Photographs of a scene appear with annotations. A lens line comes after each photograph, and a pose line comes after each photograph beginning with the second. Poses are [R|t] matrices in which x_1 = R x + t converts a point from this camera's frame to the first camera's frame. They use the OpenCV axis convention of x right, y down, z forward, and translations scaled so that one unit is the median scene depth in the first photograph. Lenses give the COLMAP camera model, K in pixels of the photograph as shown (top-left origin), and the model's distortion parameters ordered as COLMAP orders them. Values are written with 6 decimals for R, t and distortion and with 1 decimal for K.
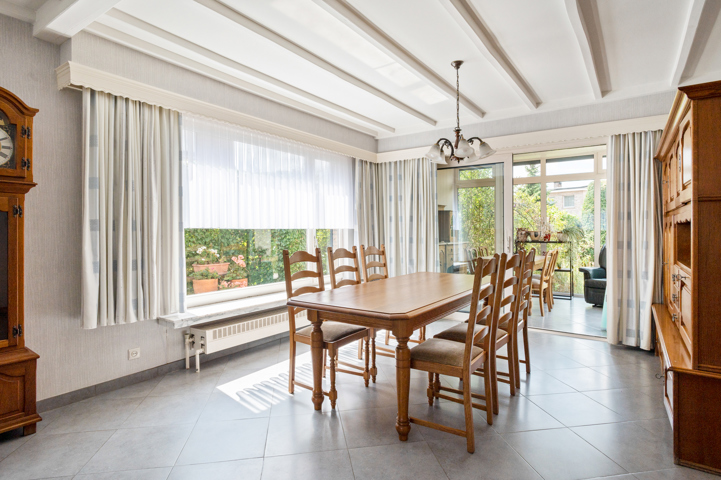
lens RADIAL K [[381.4, 0, 361.2], [0, 381.4, 232.9], [0, 0, 1]] dist [0.010040, 0.000519]
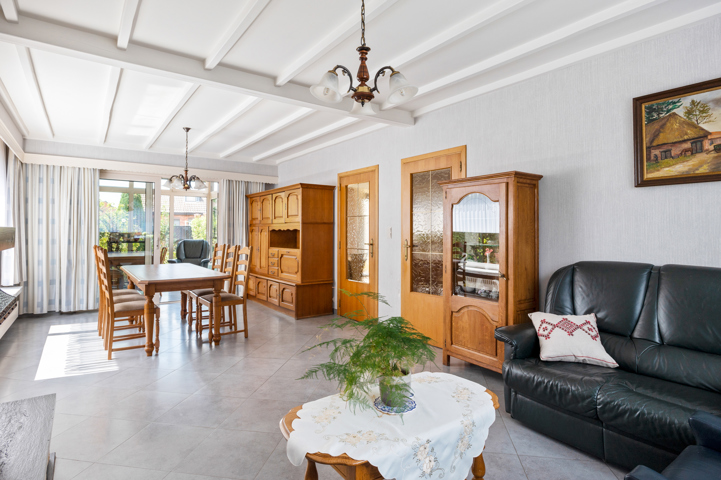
lens RADIAL K [[383.2, 0, 361.9], [0, 383.2, 232.3], [0, 0, 1]] dist [0.000468, -0.000842]
pose [[0.308334, -0.000775, 0.951278, -0.875882], [0.005149, 0.999986, -0.000854, -0.003005], [-0.951264, 0.005162, 0.308334, -0.157697]]
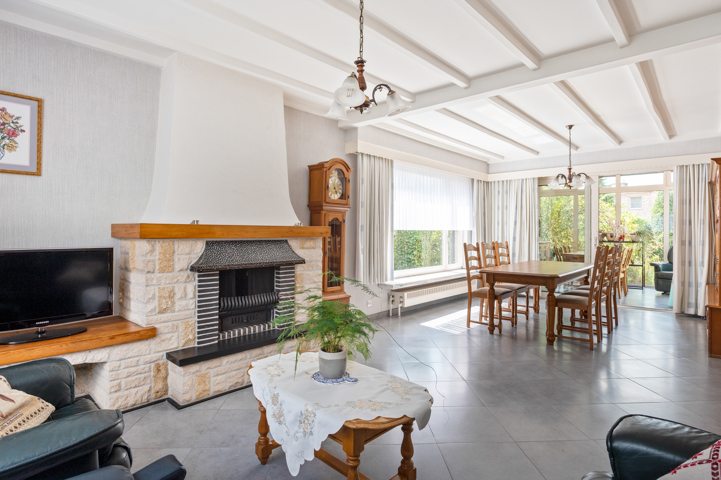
lens RADIAL K [[383.2, 0, 361.9], [0, 383.2, 232.3], [0, 0, 1]] dist [0.000468, -0.000842]
pose [[0.992836, 0.005662, -0.119350, -0.338359], [-0.006017, 0.999978, -0.002610, 0.002793], [0.119333, 0.003309, 0.992849, -0.553757]]
